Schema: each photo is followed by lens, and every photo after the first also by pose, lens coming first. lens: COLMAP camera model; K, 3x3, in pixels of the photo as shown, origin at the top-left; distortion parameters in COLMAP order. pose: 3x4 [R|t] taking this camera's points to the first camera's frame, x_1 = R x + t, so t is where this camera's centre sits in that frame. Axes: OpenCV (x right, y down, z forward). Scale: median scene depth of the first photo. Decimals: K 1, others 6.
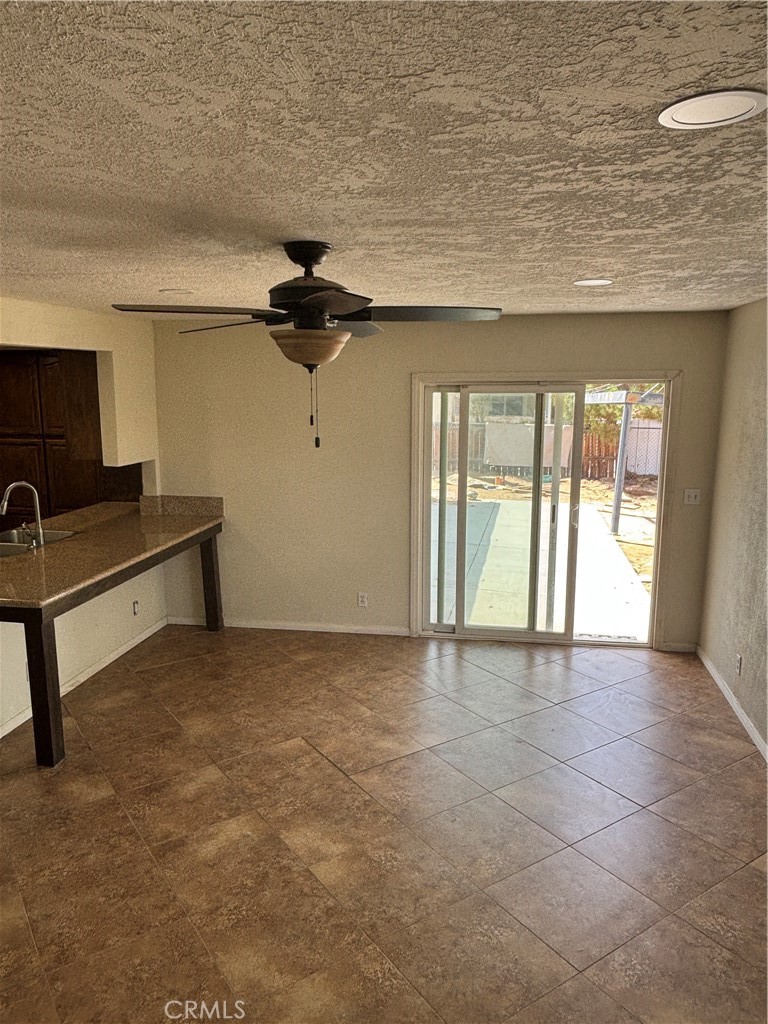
lens RADIAL K [[738.2, 0, 382.9], [0, 738.2, 511.6], [0, 0, 1]] dist [0.017076, -0.039727]
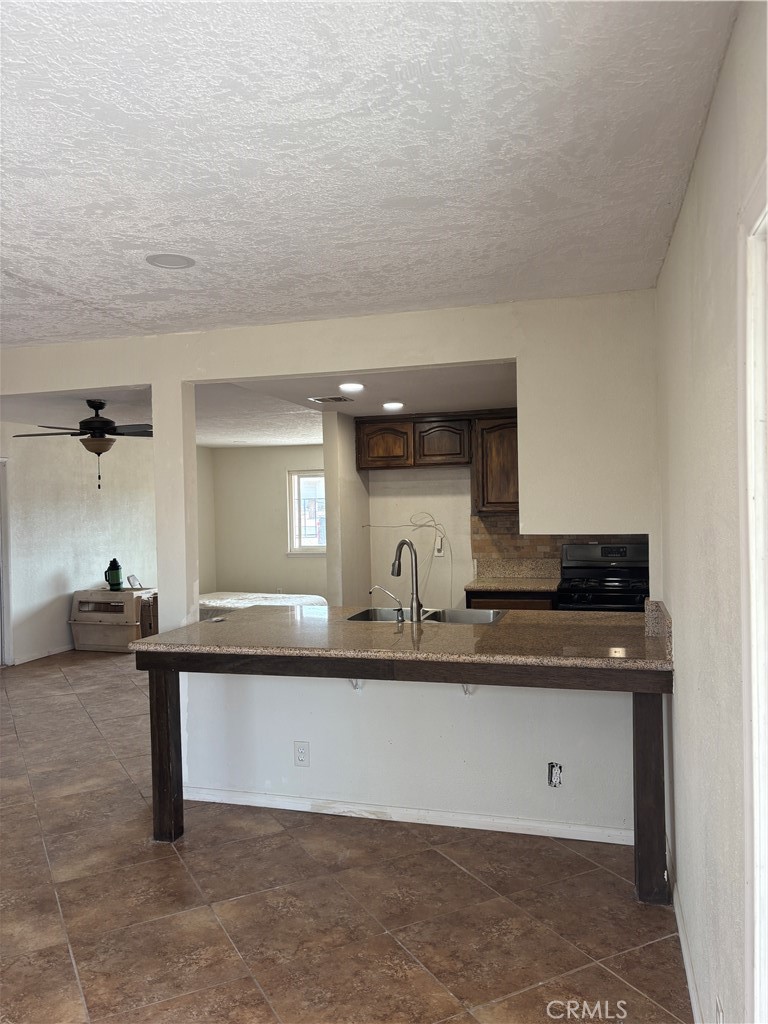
lens RADIAL K [[777.9, 0, 391.8], [0, 777.9, 514.2], [0, 0, 1]] dist [0.033614, -0.044050]
pose [[-0.101692, 0.021010, -0.994594, 0.544684], [-0.155266, 0.987190, 0.036729, -0.147811], [0.982625, 0.158162, -0.097127, 1.556373]]
